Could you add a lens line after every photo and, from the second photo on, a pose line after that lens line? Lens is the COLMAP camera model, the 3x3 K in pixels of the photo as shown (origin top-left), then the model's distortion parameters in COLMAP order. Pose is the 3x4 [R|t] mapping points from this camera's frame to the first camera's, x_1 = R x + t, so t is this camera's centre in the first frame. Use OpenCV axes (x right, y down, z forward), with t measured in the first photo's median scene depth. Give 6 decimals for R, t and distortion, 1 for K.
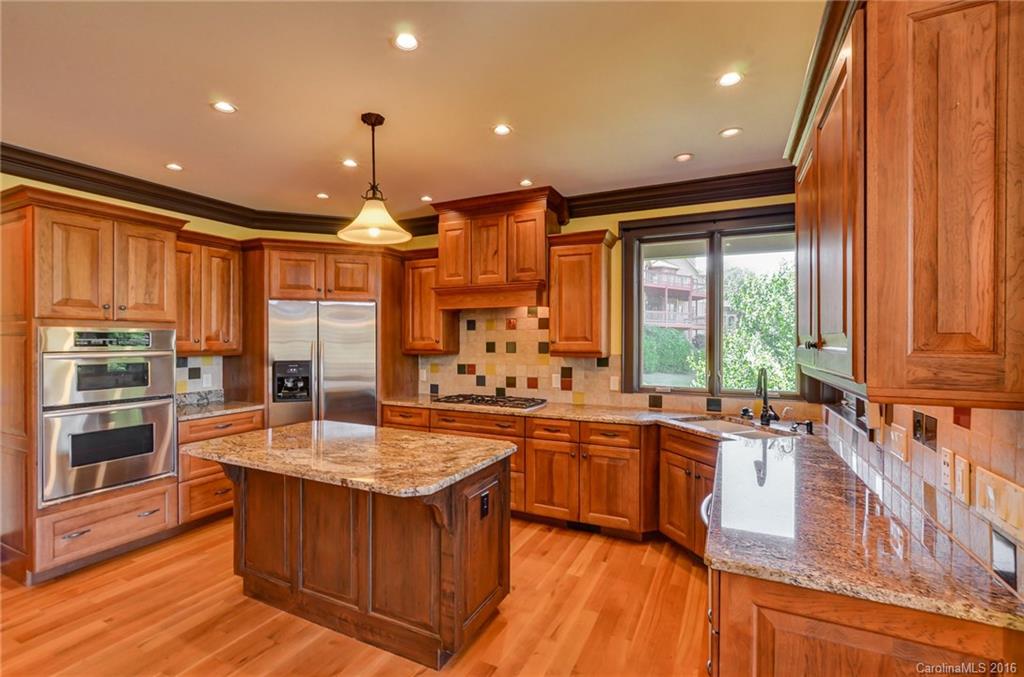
lens RADIAL K [[460.1, 0, 507.5], [0, 460.1, 339.7], [0, 0, 1]] dist [-0.017319, 0.004602]
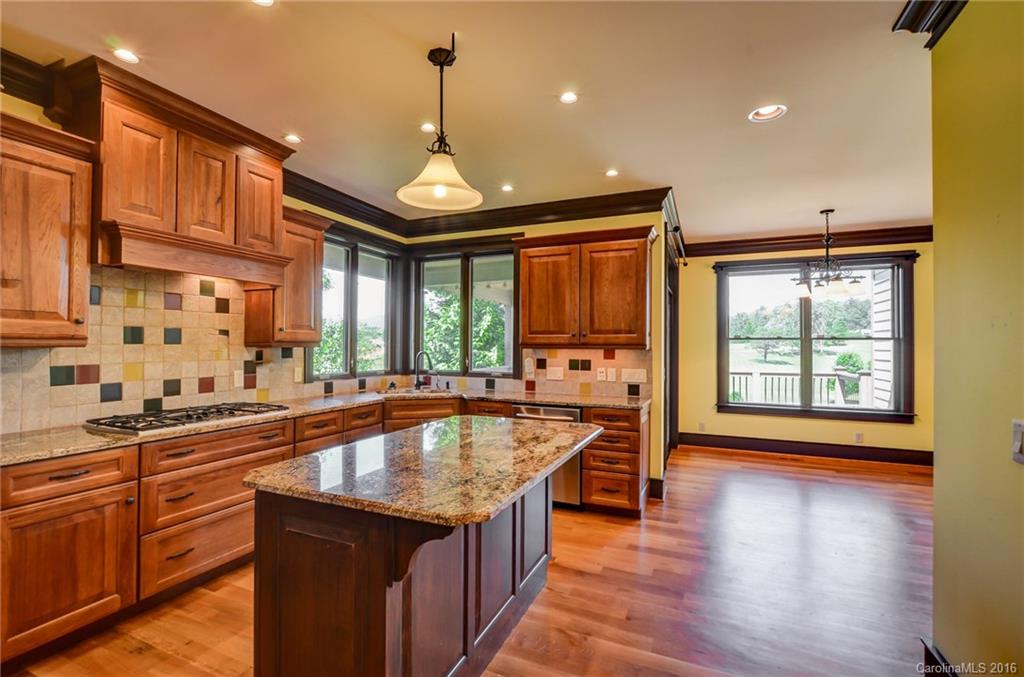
lens RADIAL K [[460.1, 0, 502.6], [0, 460.1, 336.9], [0, 0, 1]] dist [-0.017319, 0.004602]
pose [[-0.029692, 0.017039, 0.999414, -0.709909], [-0.007288, 0.999824, -0.017262, 0.027741], [-0.999533, -0.007796, -0.029562, 0.570667]]
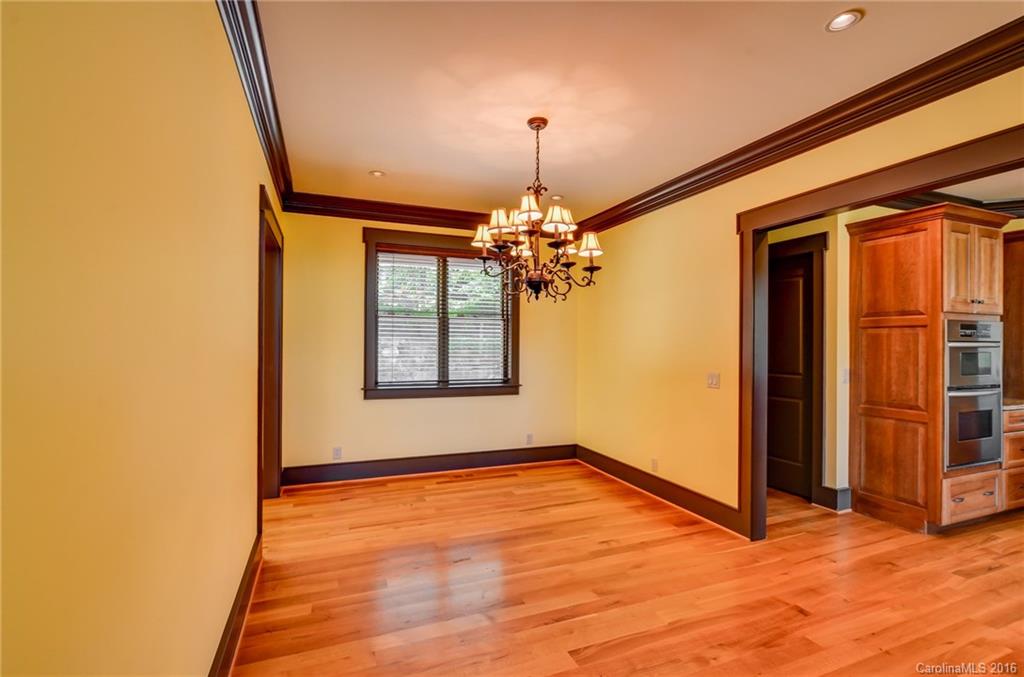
lens RADIAL K [[460.1, 0, 509.3], [0, 460.1, 343.2], [0, 0, 1]] dist [-0.017319, 0.004602]
pose [[0.740537, 0.002590, -0.672010, -0.753857], [-0.007472, 0.999962, -0.004380, 0.033665], [0.671974, 0.008265, 0.740529, -0.460154]]
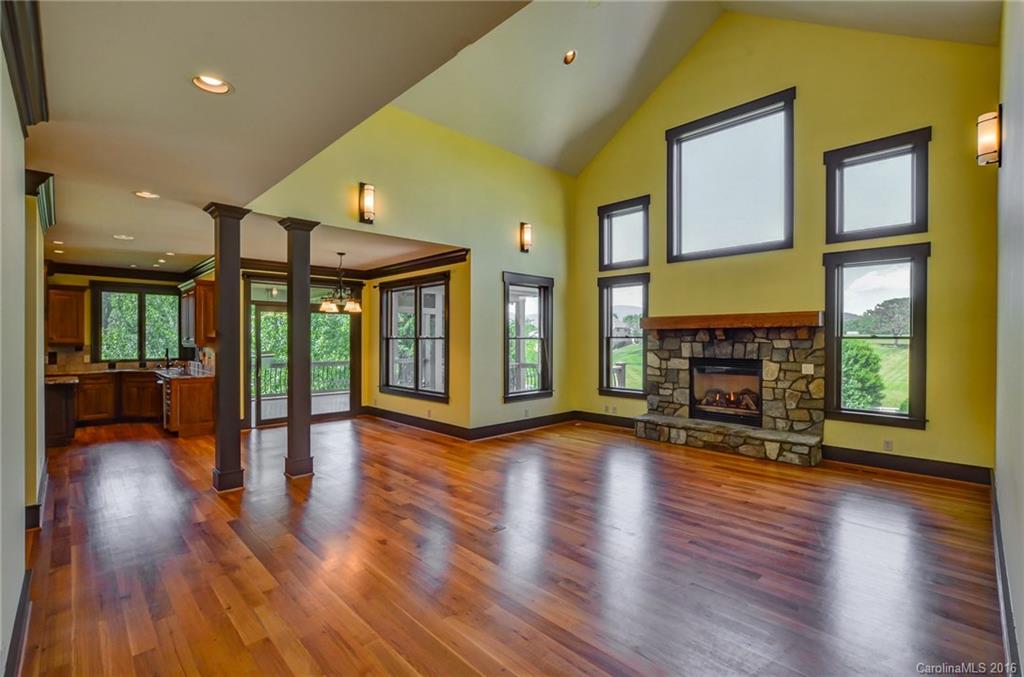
lens RADIAL K [[460.1, 0, 518.6], [0, 460.1, 338.4], [0, 0, 1]] dist [-0.017319, 0.004602]
pose [[0.320585, -0.004984, 0.947207, -1.001282], [-0.002027, 0.999980, 0.005948, -0.010630], [-0.947218, -0.003826, 0.320569, -1.378370]]
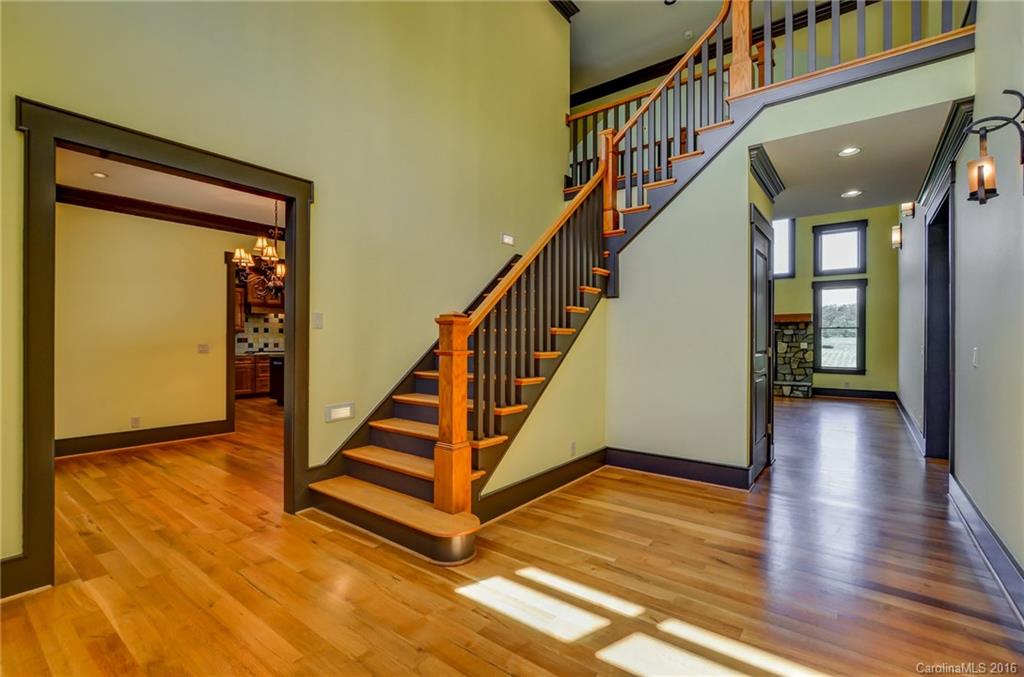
lens RADIAL K [[460.1, 0, 510.3], [0, 460.1, 337.6], [0, 0, 1]] dist [-0.017319, 0.004602]
pose [[0.201094, 0.008994, 0.979531, -2.135754], [-0.004900, 0.999955, -0.008176, 0.070126], [-0.979560, -0.003156, 0.201129, -0.719992]]
